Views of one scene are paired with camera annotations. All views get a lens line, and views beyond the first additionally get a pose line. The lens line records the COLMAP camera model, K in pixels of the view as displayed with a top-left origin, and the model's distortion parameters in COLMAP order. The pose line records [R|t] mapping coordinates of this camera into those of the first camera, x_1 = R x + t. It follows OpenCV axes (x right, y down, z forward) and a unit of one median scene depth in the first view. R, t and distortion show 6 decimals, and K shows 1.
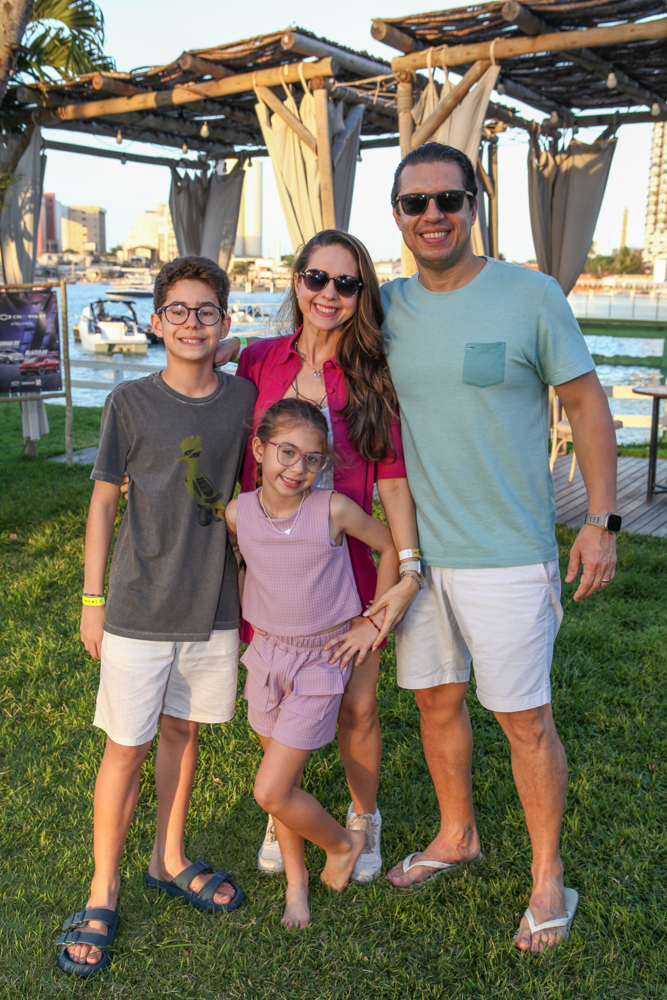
lens RADIAL K [[1029.8, 0, 337.2], [0, 1029.8, 494.9], [0, 0, 1]] dist [-0.045804, 0.000000]
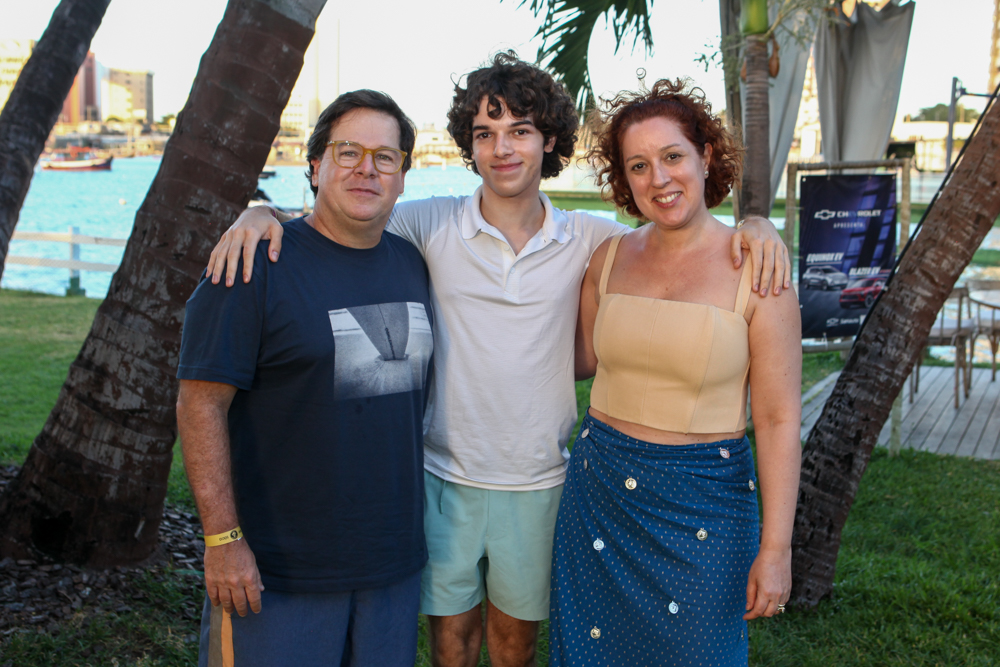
lens RADIAL K [[1209.4, 0, 511.1], [0, 1209.4, 299.9], [0, 0, 1]] dist [-0.068948, 0.000000]
pose [[0.997569, -0.004635, 0.069533, -0.885234], [0.010573, 0.996302, -0.085270, -0.099941], [-0.068881, 0.085797, 0.993929, 0.475882]]
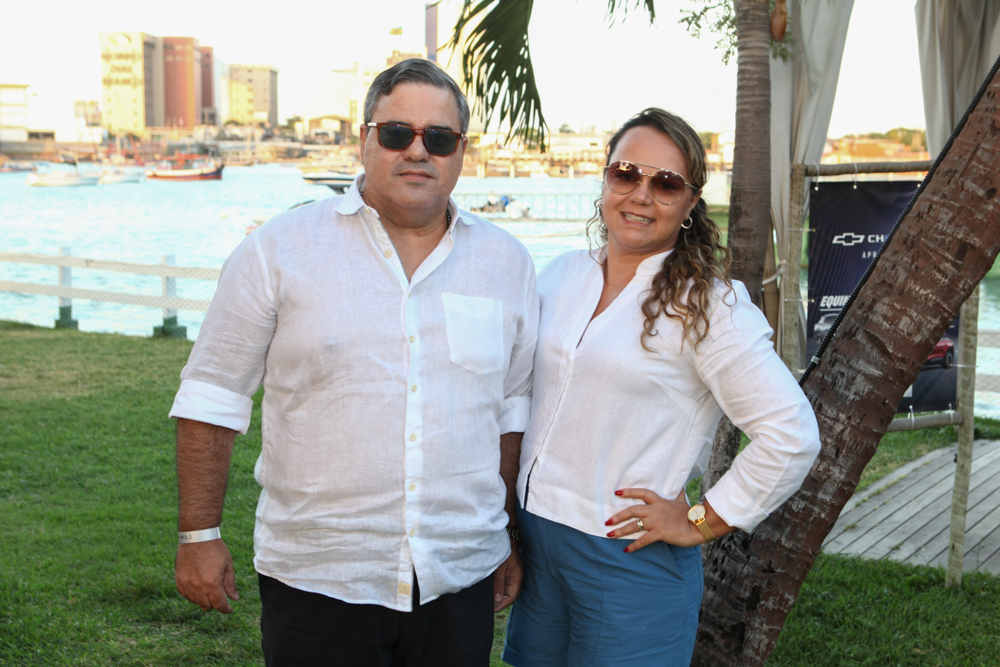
lens RADIAL K [[1386.2, 0, 511.4], [0, 1386.2, 386.2], [0, 0, 1]] dist [-0.034427, 0.000000]
pose [[0.998610, 0.009717, -0.051810, -0.684351], [-0.012048, 0.998920, -0.044870, -0.133861], [0.051318, 0.045432, 0.997648, 0.664076]]
